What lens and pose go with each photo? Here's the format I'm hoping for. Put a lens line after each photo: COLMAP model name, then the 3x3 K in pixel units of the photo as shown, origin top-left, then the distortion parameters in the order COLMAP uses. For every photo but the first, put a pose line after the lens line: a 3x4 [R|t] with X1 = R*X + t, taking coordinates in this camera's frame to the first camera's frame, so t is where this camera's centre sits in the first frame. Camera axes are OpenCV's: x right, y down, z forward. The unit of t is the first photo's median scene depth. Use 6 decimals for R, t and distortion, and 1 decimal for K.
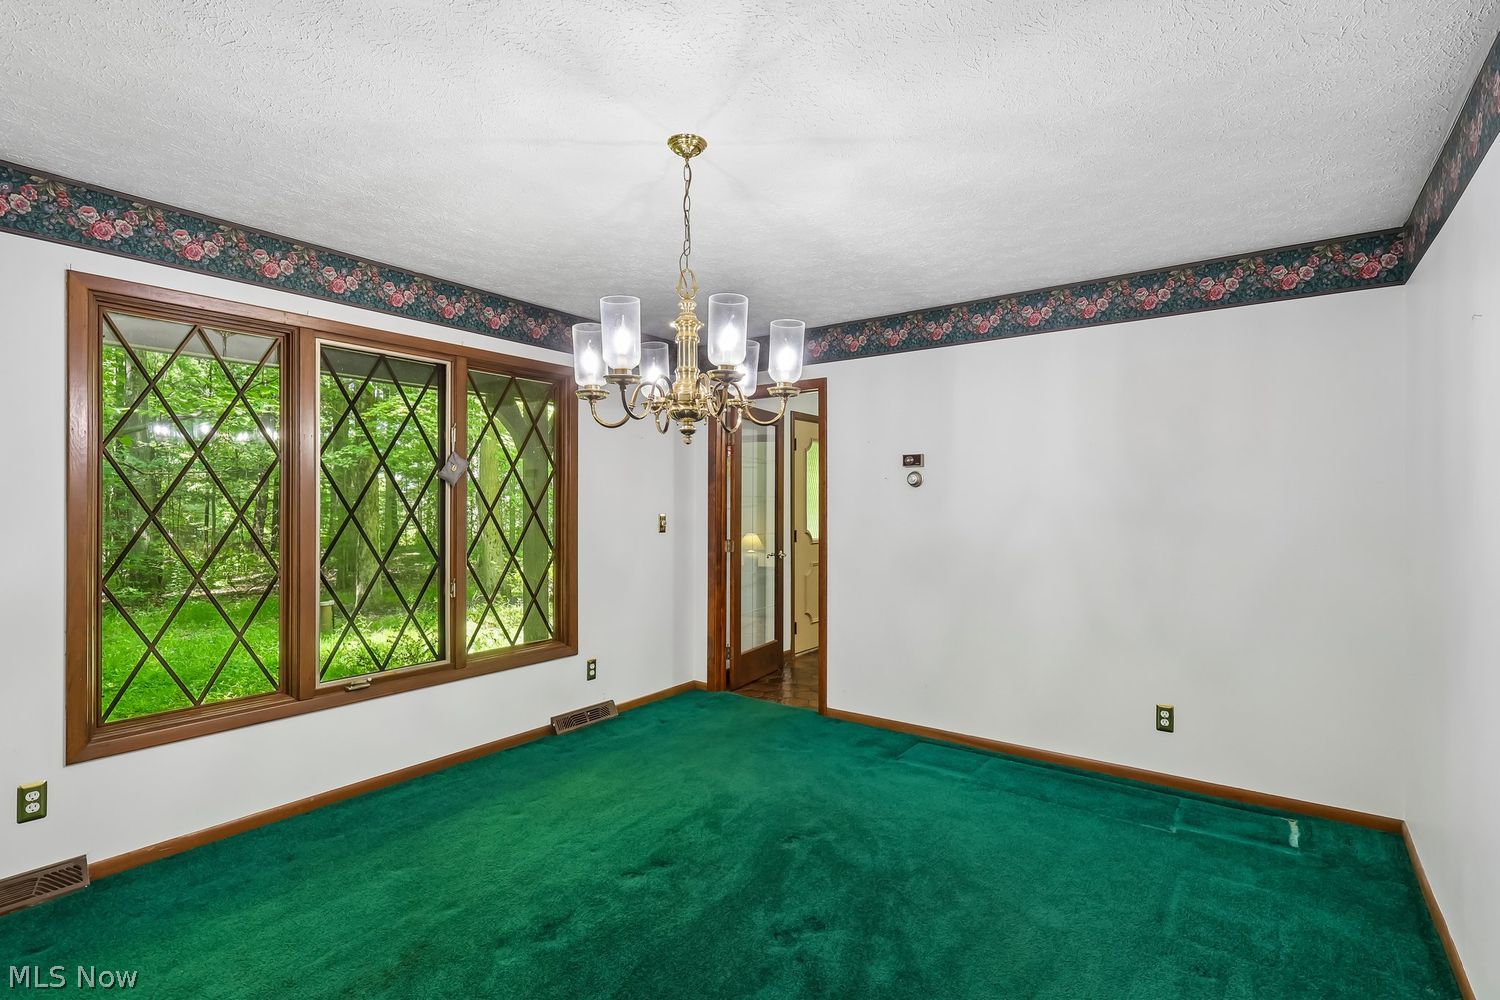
lens RADIAL K [[709.8, 0, 742.0], [0, 709.8, 495.1], [0, 0, 1]] dist [0.000541, 0.000416]
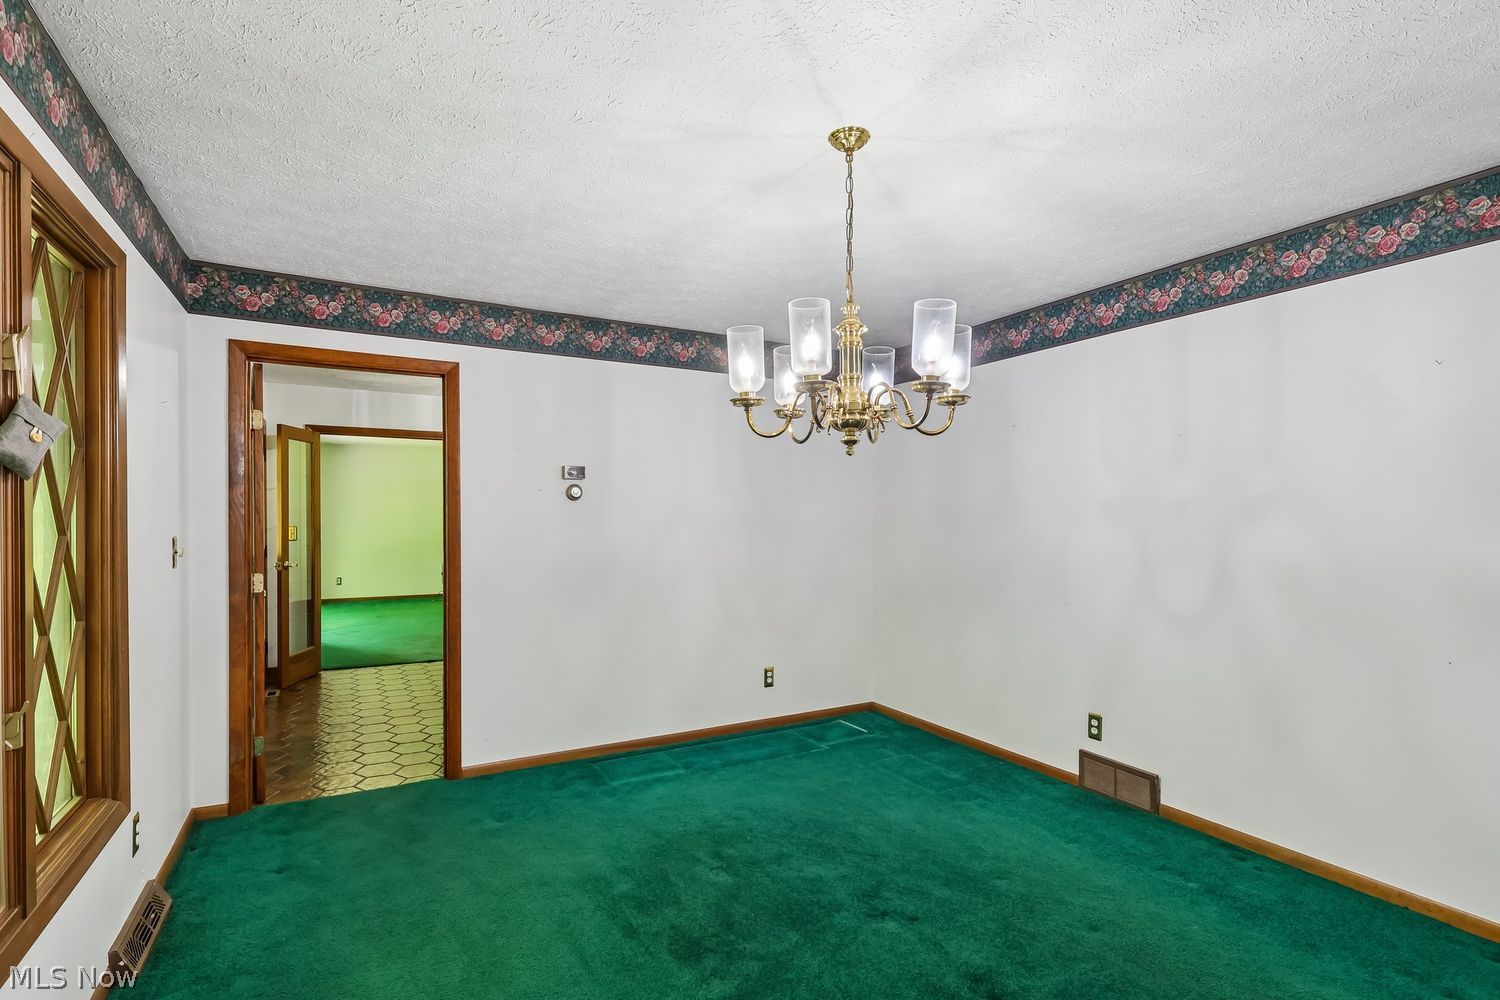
lens RADIAL K [[722.9, 0, 748.0], [0, 722.9, 515.0], [0, 0, 1]] dist [-0.004848, -0.000183]
pose [[0.406183, 0.001464, 0.913791, -0.677839], [-0.008983, 0.999957, 0.002391, 0.004461], [-0.913748, -0.009180, 0.406178, 0.487157]]
